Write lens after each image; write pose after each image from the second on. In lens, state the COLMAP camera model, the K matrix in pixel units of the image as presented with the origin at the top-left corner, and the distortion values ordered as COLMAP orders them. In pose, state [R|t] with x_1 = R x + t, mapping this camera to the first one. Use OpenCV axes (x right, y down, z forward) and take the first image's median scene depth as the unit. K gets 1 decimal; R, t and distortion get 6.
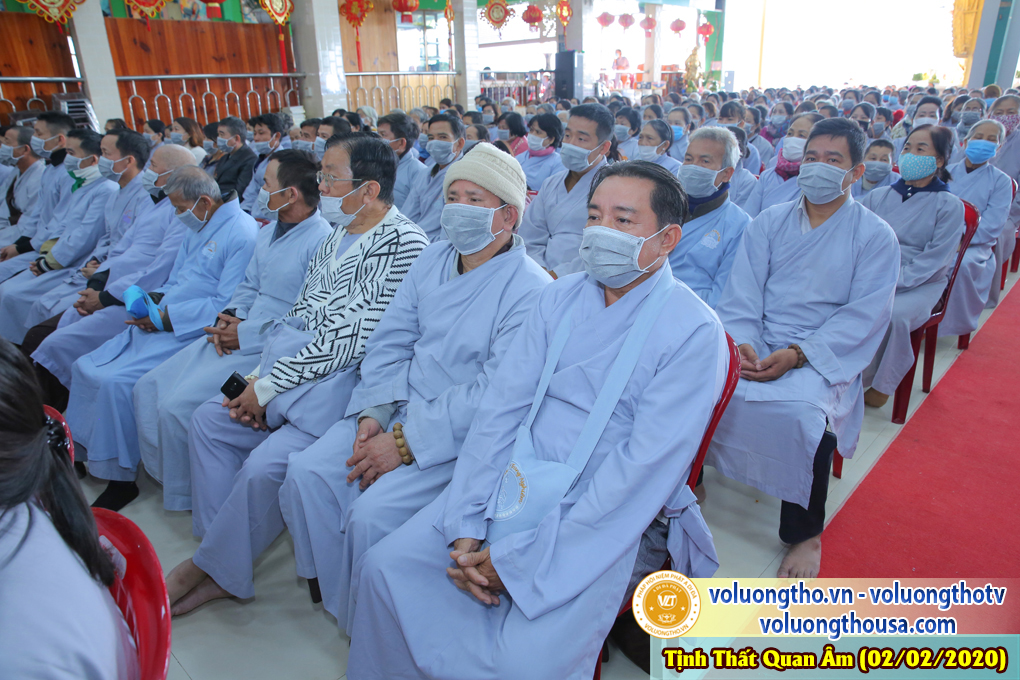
lens RADIAL K [[696.5, 0, 505.7], [0, 696.5, 338.3], [0, 0, 1]] dist [-0.114879, 0.086980]
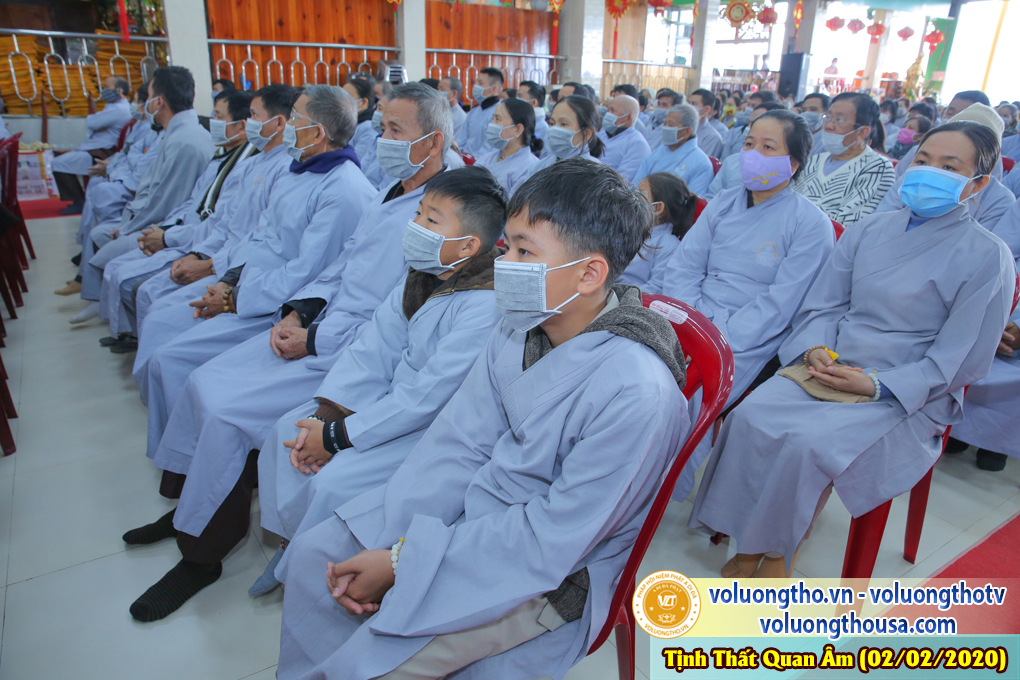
lens RADIAL K [[696.5, 0, 505.7], [0, 696.5, 338.3], [0, 0, 1]] dist [-0.114879, 0.086980]
pose [[0.974083, 0.125284, -0.188326, -0.103027], [-0.123877, 0.992110, 0.019273, 0.050525], [0.189255, 0.004556, 0.981917, -0.099882]]
